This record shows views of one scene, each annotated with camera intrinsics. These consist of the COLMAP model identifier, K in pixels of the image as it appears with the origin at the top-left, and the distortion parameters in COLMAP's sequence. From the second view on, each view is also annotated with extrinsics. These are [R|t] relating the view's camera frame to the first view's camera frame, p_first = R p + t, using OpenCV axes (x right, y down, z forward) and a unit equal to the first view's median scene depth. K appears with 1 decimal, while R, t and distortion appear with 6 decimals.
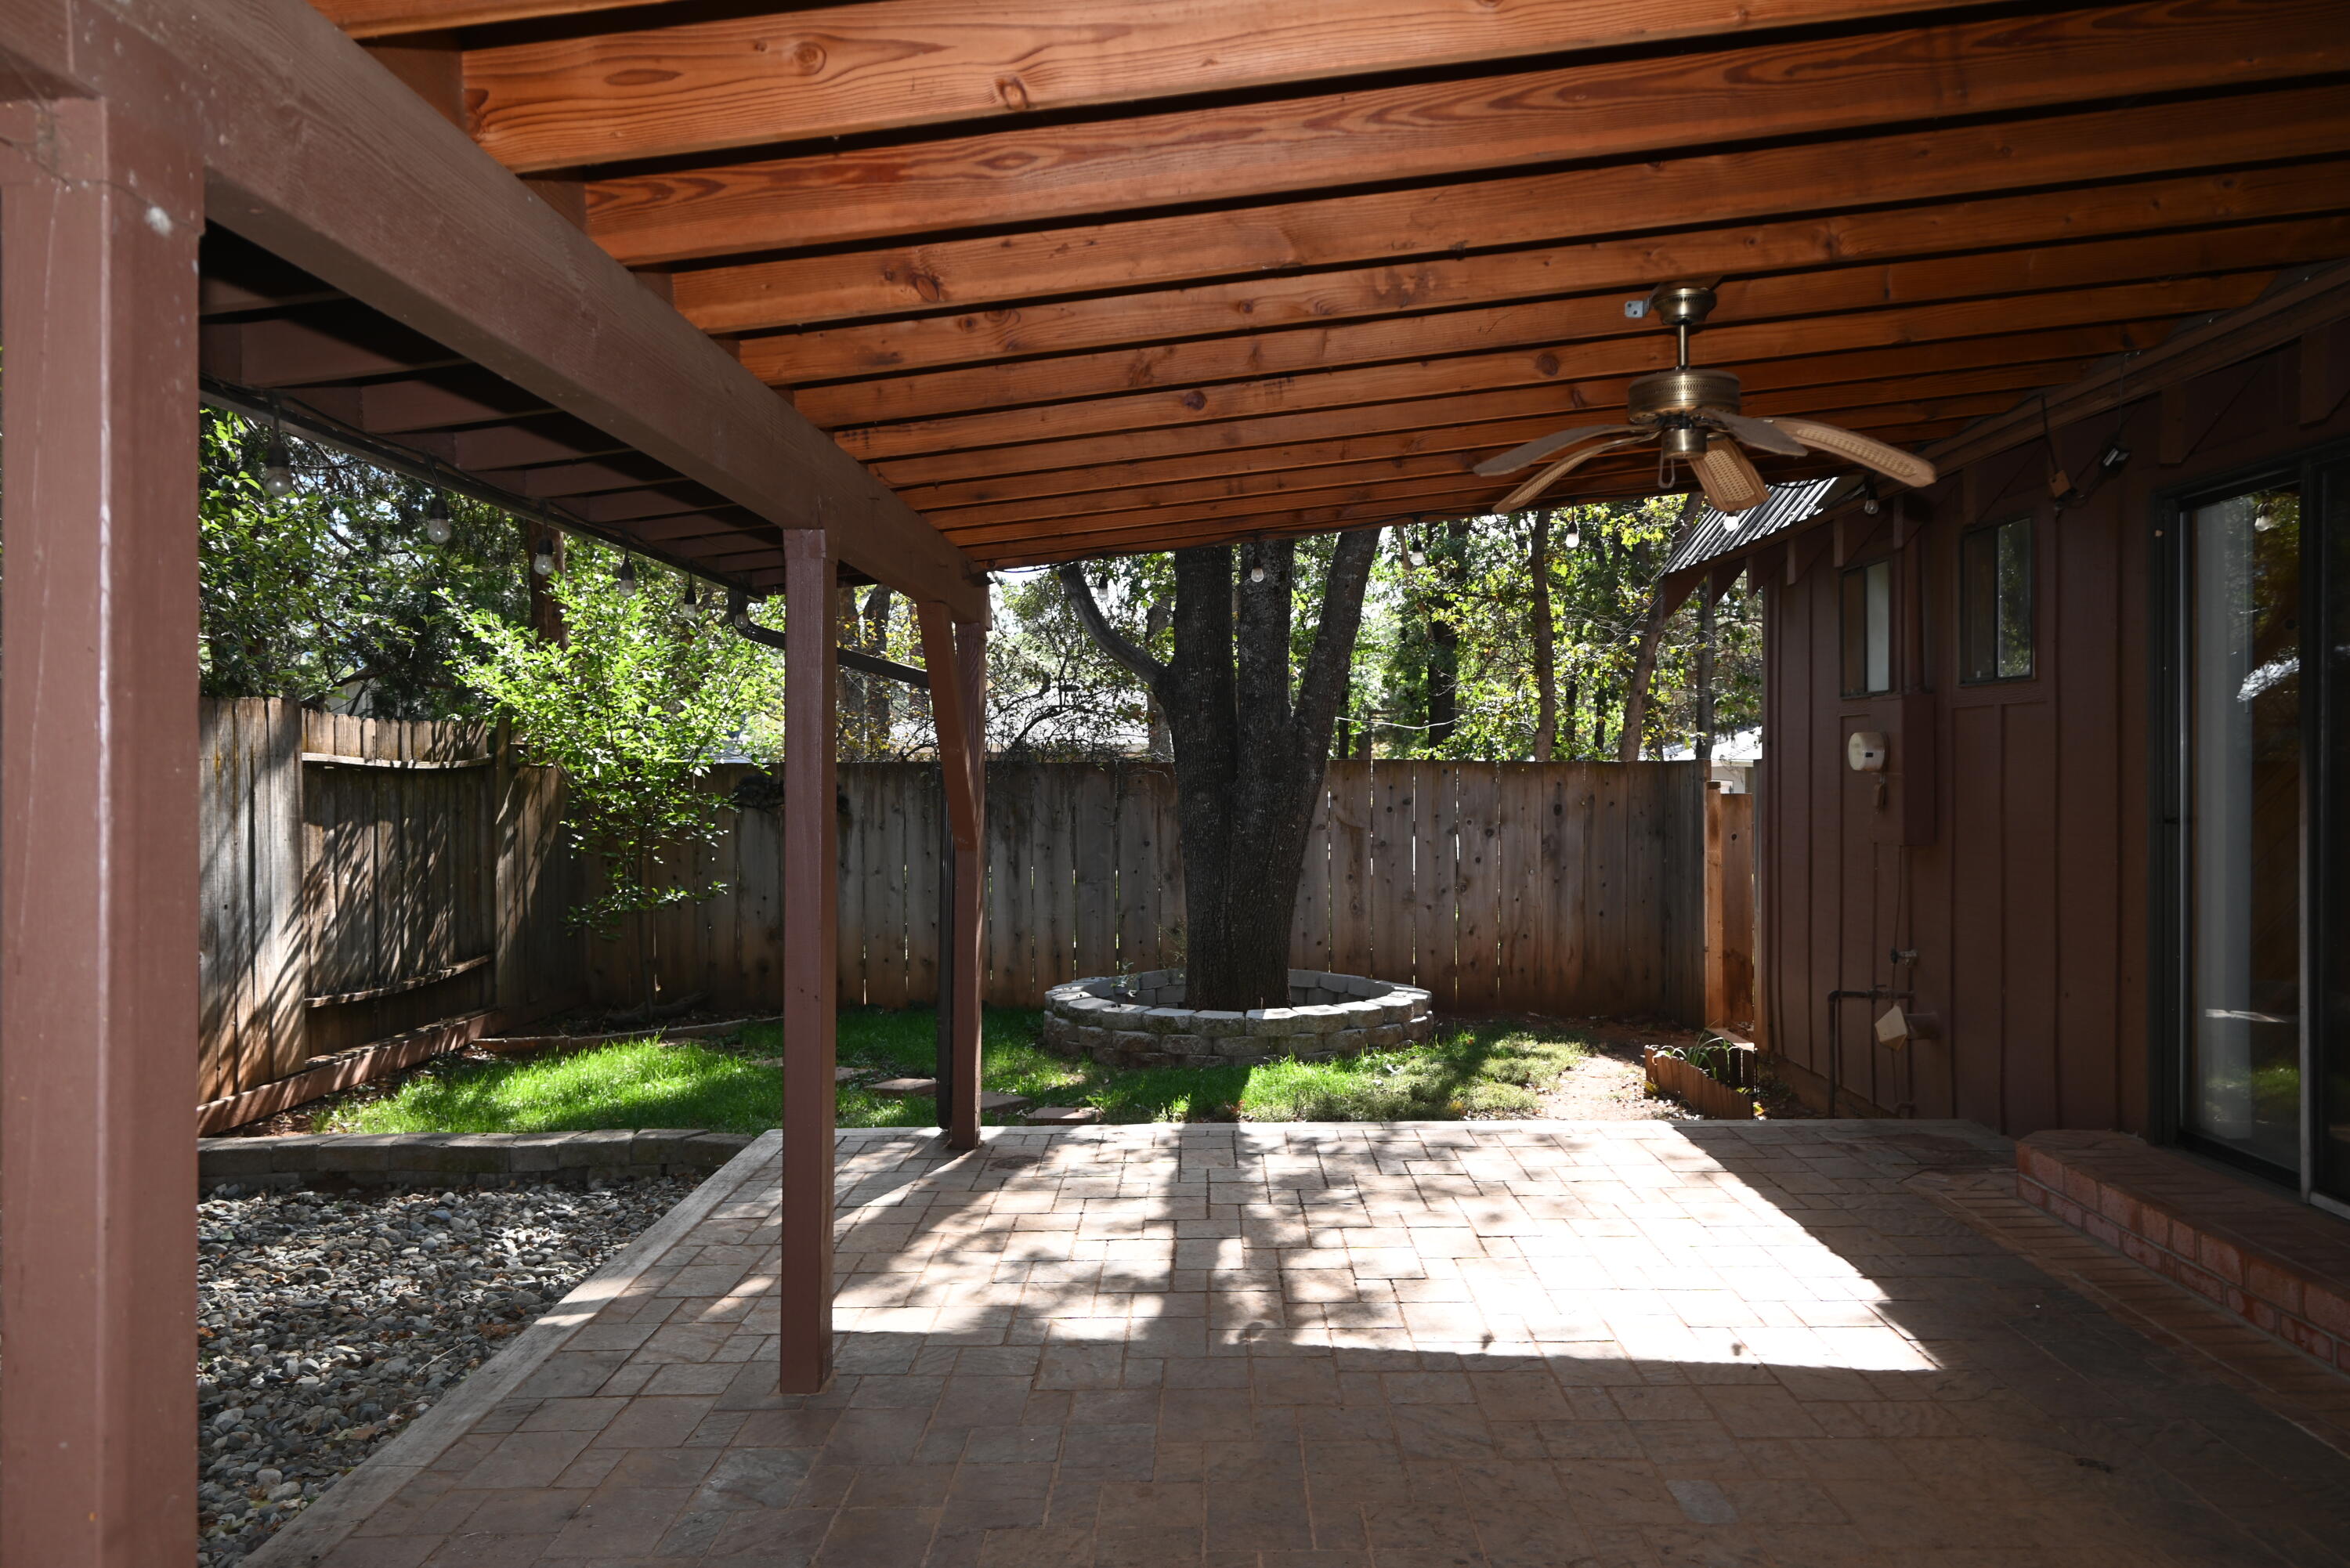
lens RADIAL K [[1683.2, 0, 1175.4], [0, 1683.2, 768.0], [0, 0, 1]] dist [-0.002213, 0.005955]
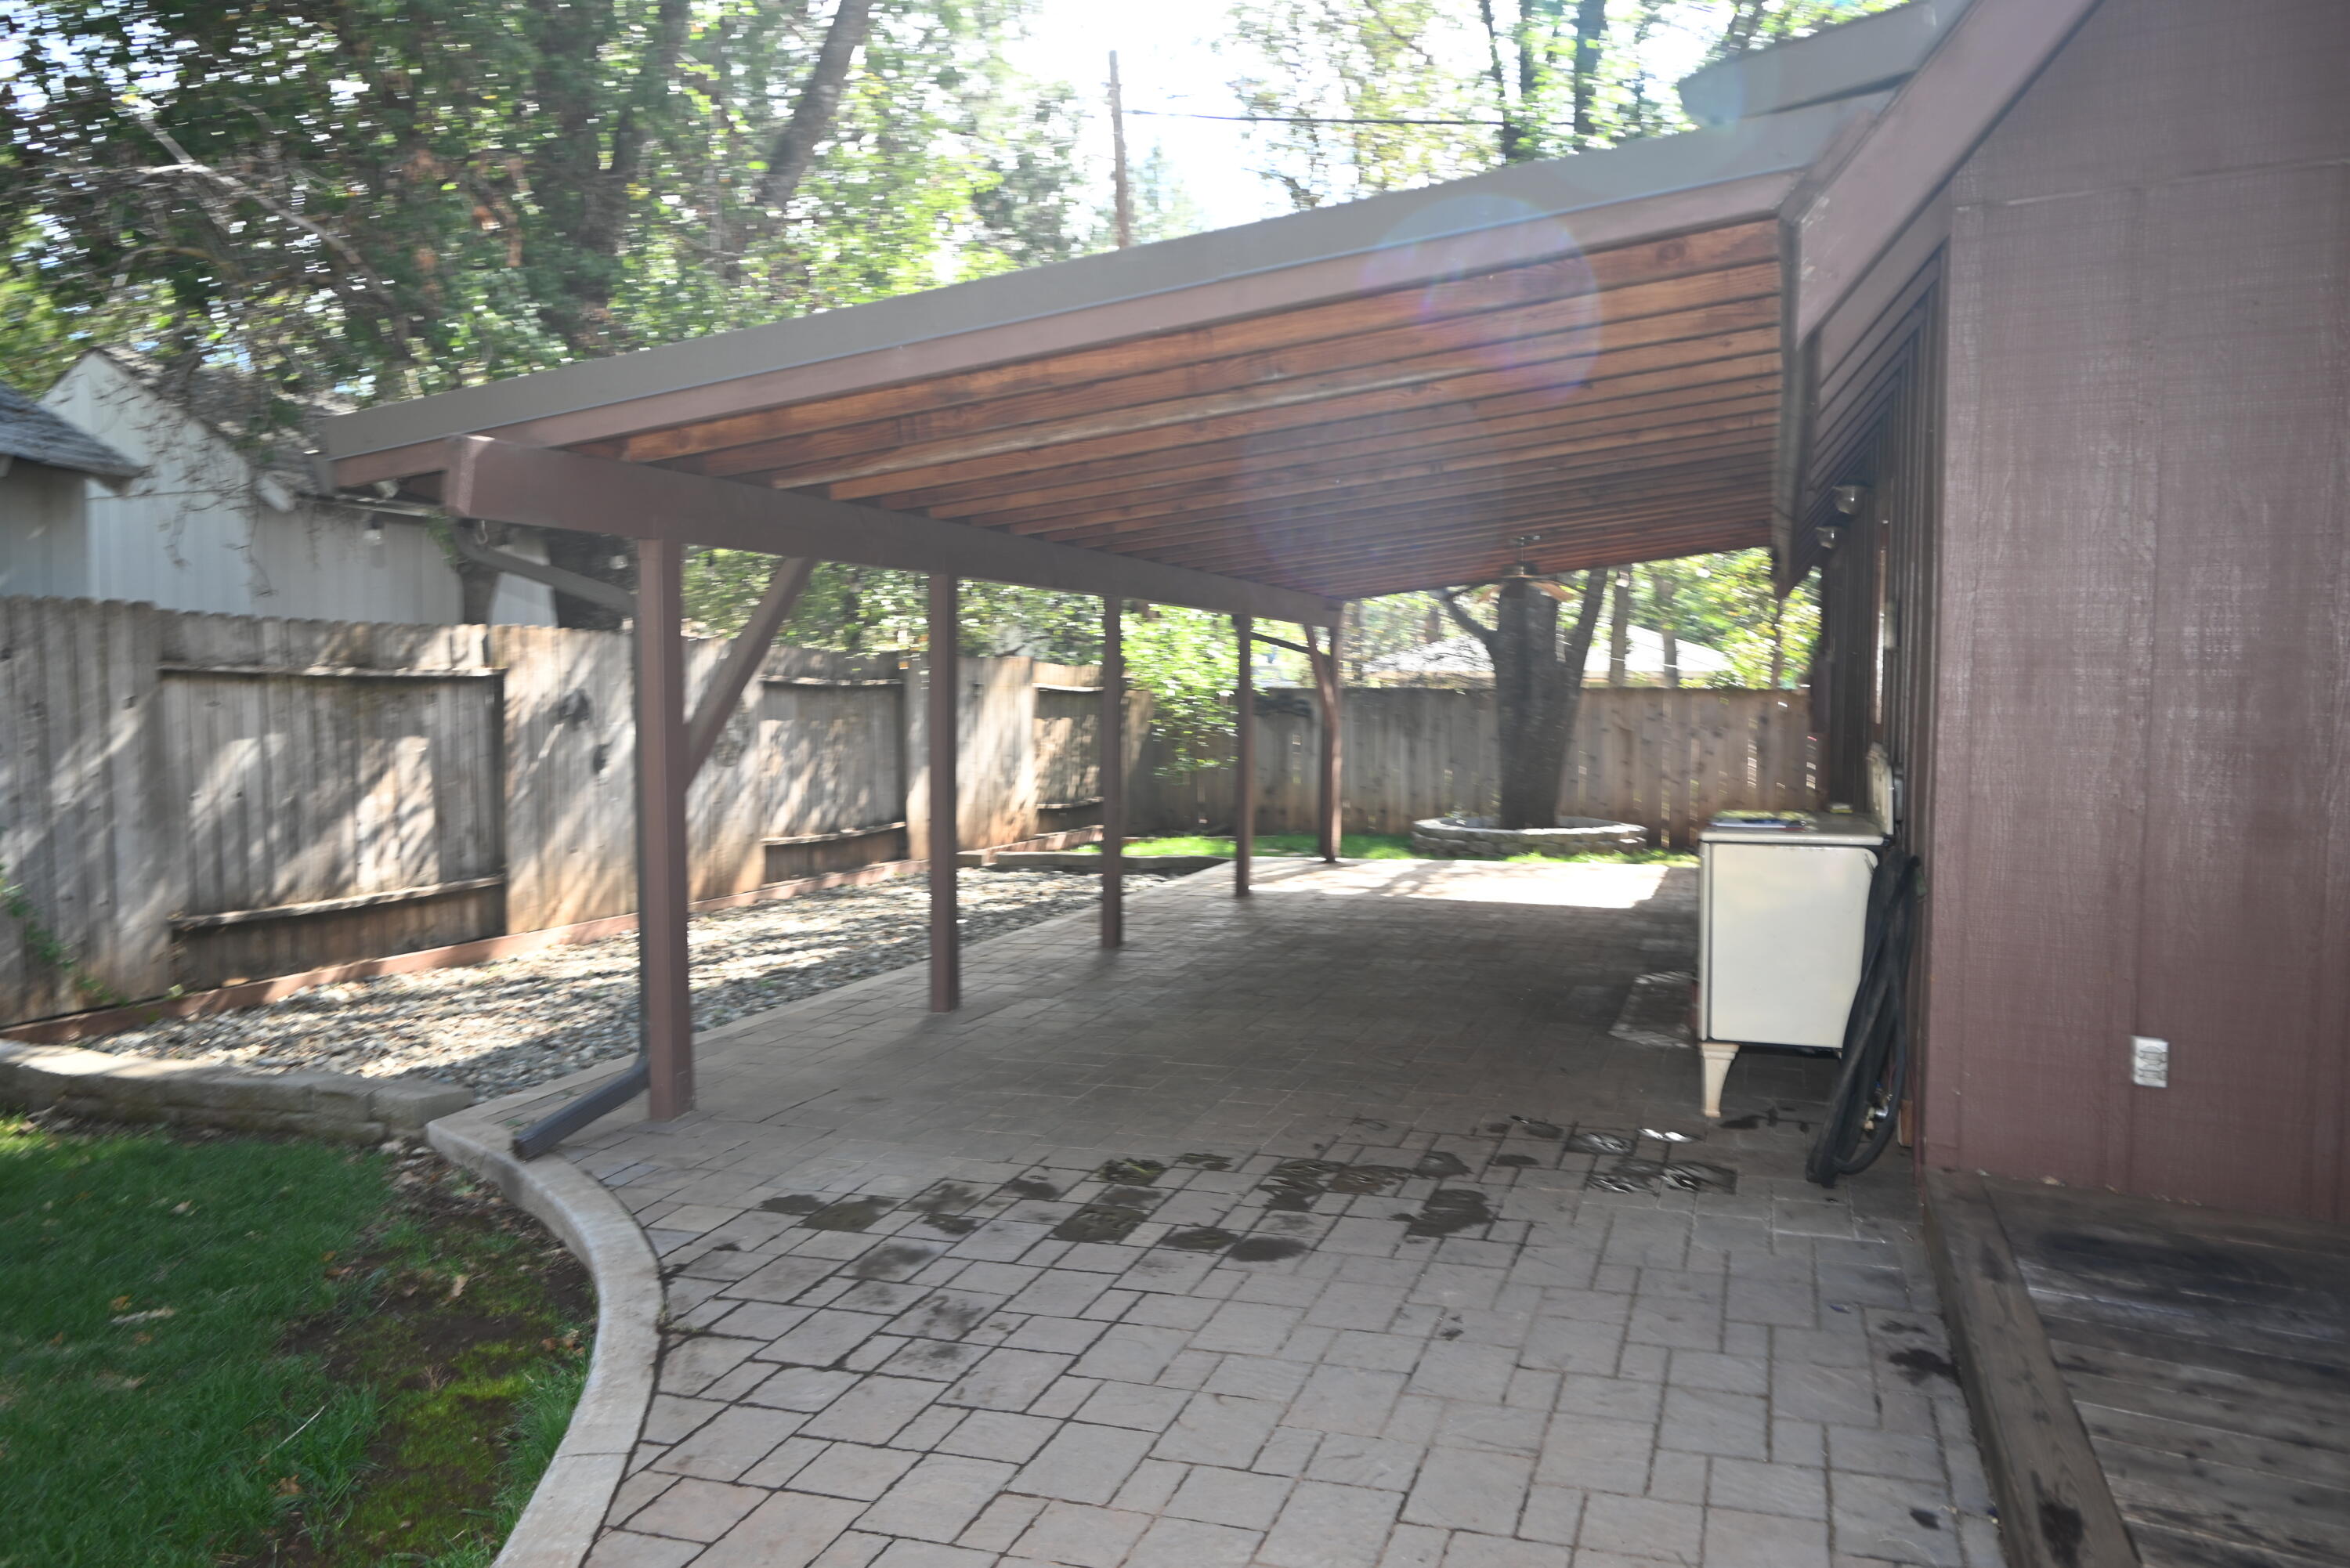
lens RADIAL K [[1683.2, 0, 1176.6], [0, 1683.2, 784.8], [0, 0, 1]] dist [-0.002213, 0.005955]
pose [[0.946880, 0.021373, -0.320876, 0.248320], [-0.004229, 0.998530, 0.054032, 0.003097], [0.321559, -0.049805, 0.945579, -0.720429]]
